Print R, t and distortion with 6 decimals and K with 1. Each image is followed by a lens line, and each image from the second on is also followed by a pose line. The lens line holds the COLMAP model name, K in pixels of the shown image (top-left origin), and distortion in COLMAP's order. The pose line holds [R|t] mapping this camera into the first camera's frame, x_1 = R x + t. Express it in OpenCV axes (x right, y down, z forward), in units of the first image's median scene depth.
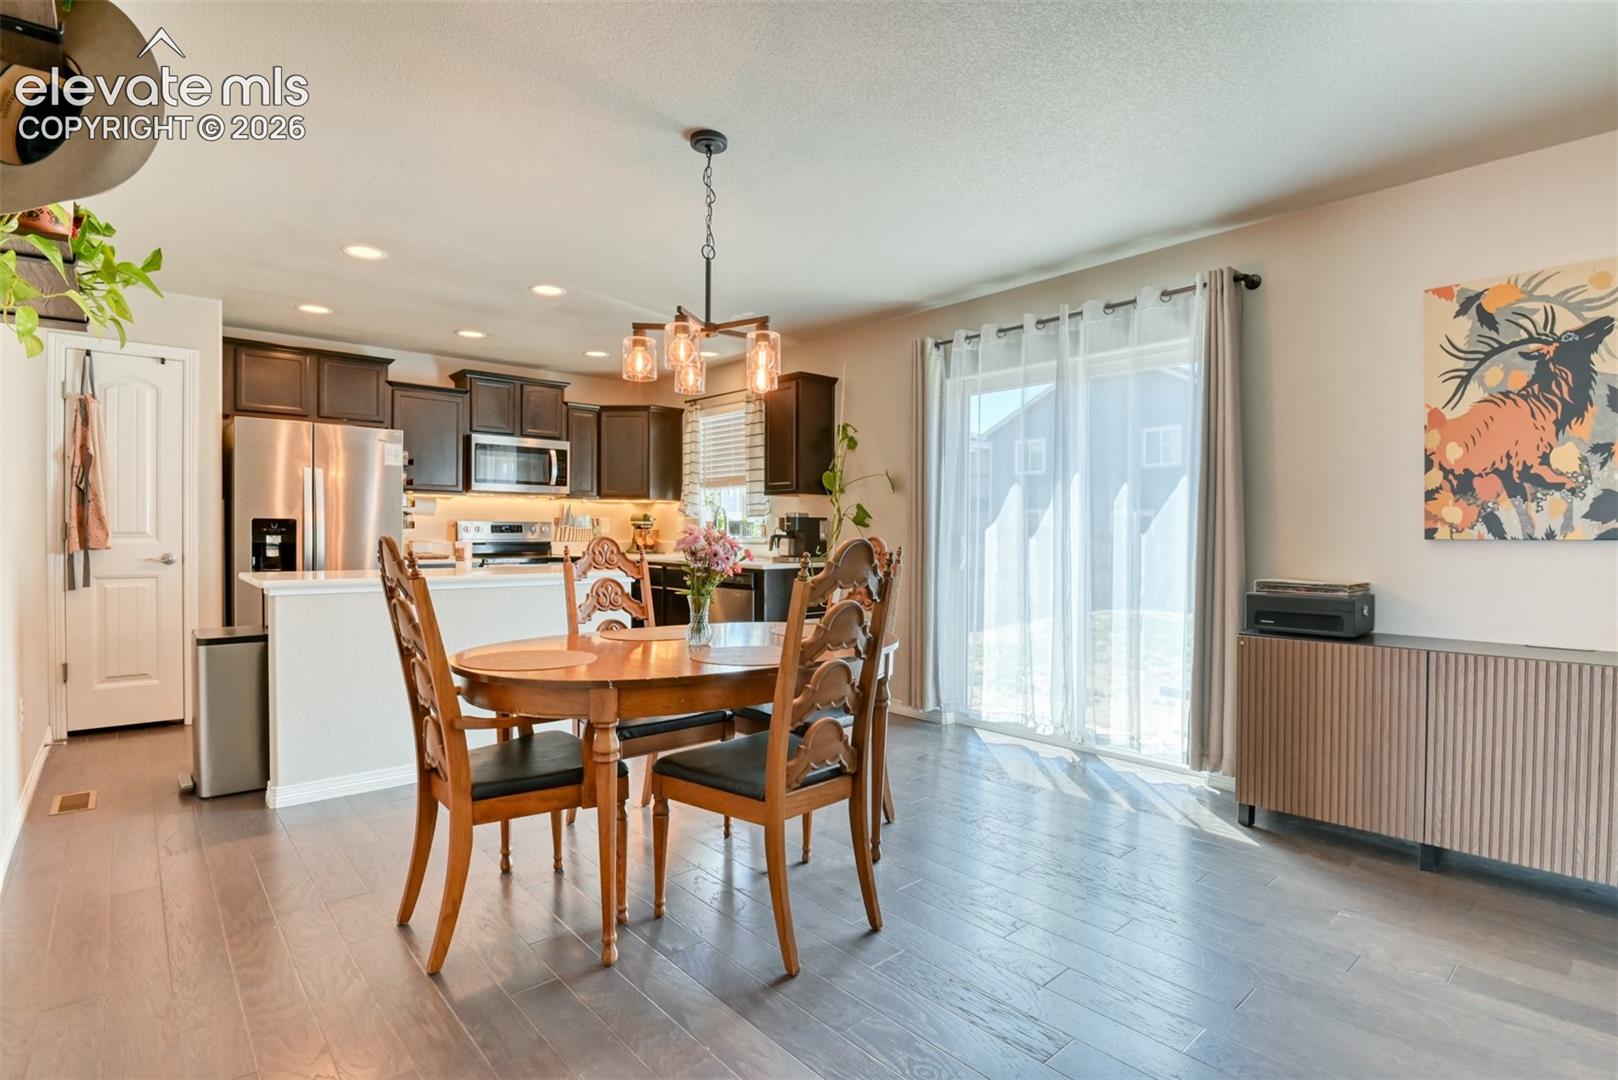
lens RADIAL K [[801.0, 0, 814.3], [0, 801.0, 541.6], [0, 0, 1]] dist [-0.029652, -0.000022]
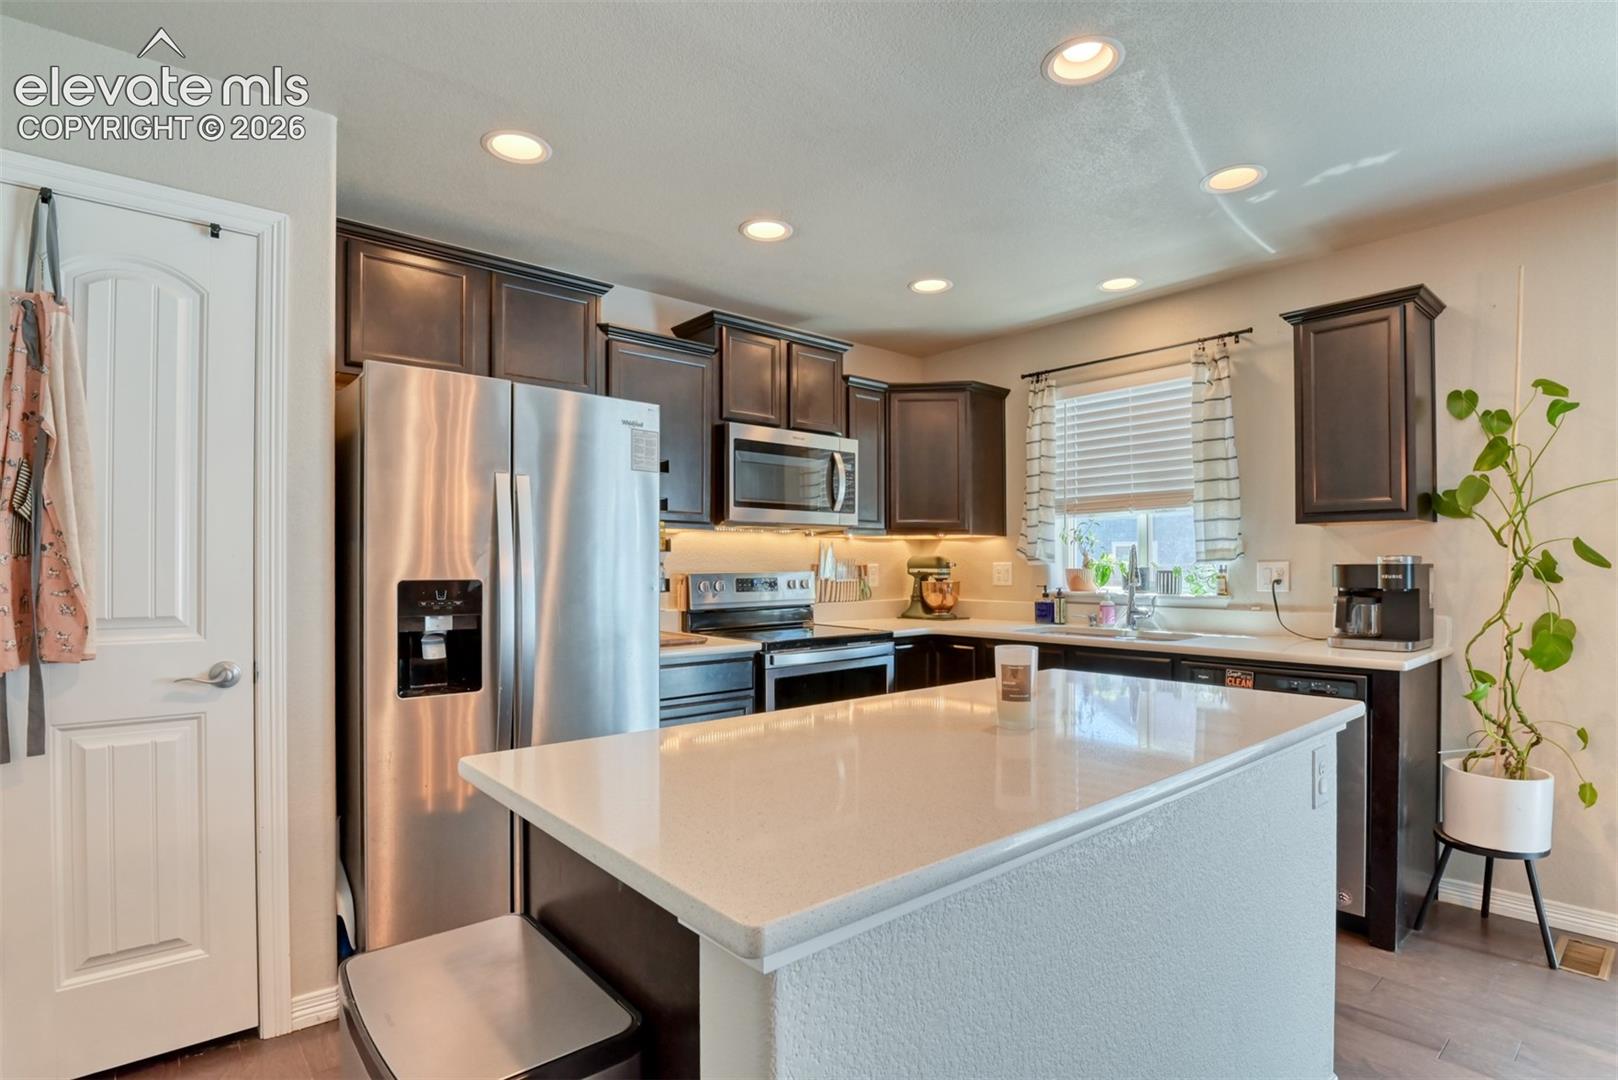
lens RADIAL K [[801.0, 0, 788.4], [0, 801.0, 563.1], [0, 0, 1]] dist [-0.029652, -0.000022]
pose [[0.999288, -0.009764, -0.036449, -0.470843], [0.009103, 0.999792, -0.018252, -0.029199], [0.036619, 0.017907, 0.999169, 0.546236]]
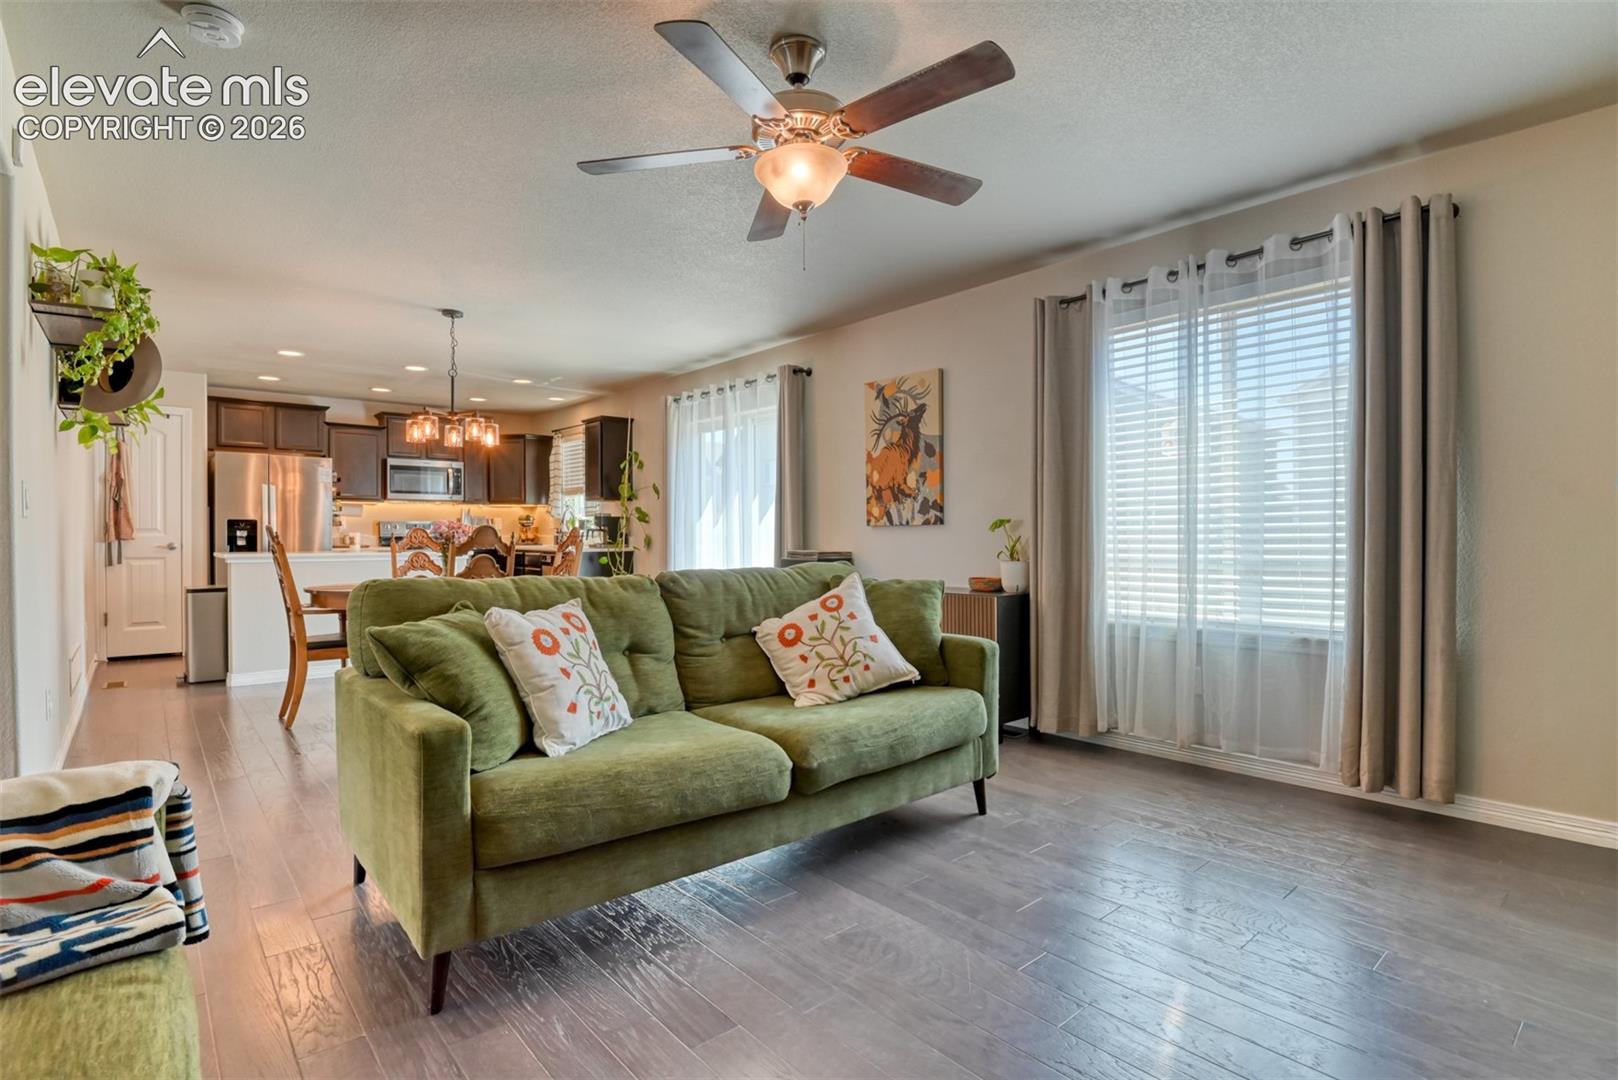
lens RADIAL K [[801.0, 0, 811.0], [0, 801.0, 541.8], [0, 0, 1]] dist [-0.029652, -0.000022]
pose [[0.999901, -0.005495, -0.012953, 0.426571], [0.005487, 0.999985, -0.000683, 0.020984], [0.012956, 0.000612, 0.999916, -0.495967]]
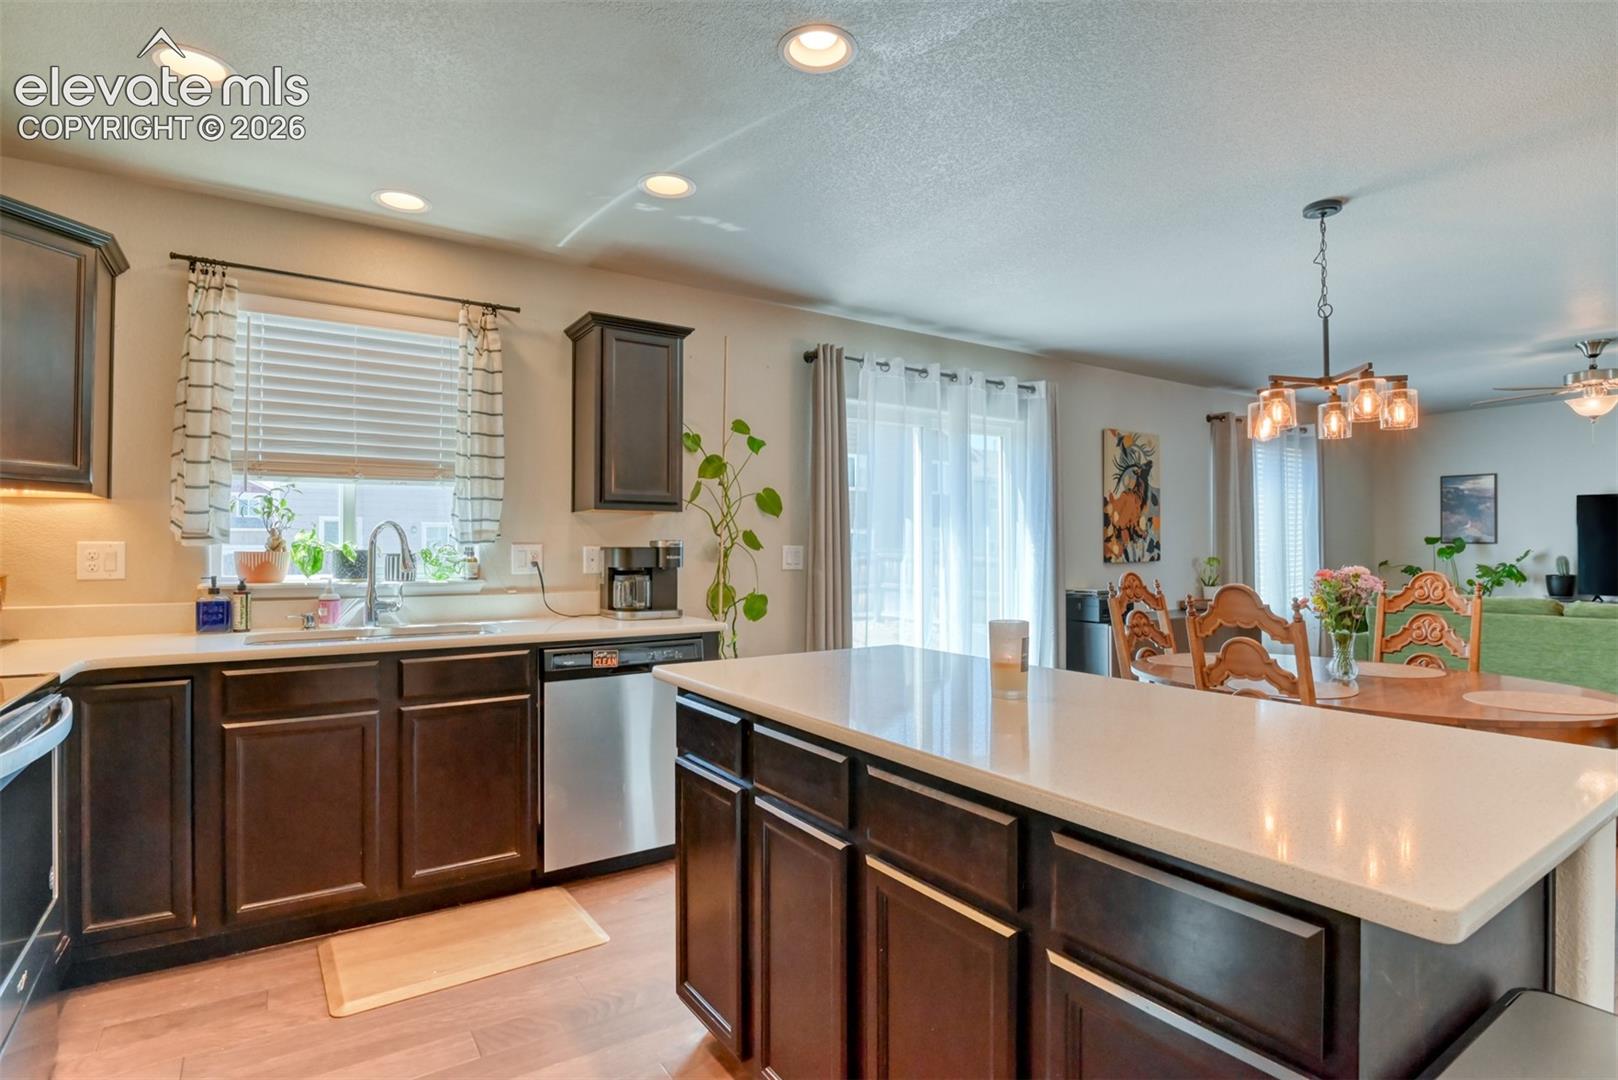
lens RADIAL K [[801.0, 0, 807.8], [0, 801.0, 531.8], [0, 0, 1]] dist [-0.029652, -0.000022]
pose [[0.126587, 0.012213, 0.991880, -0.747482], [0.013675, 0.999808, -0.014056, -0.037013], [-0.991861, 0.015343, 0.126396, 0.926047]]
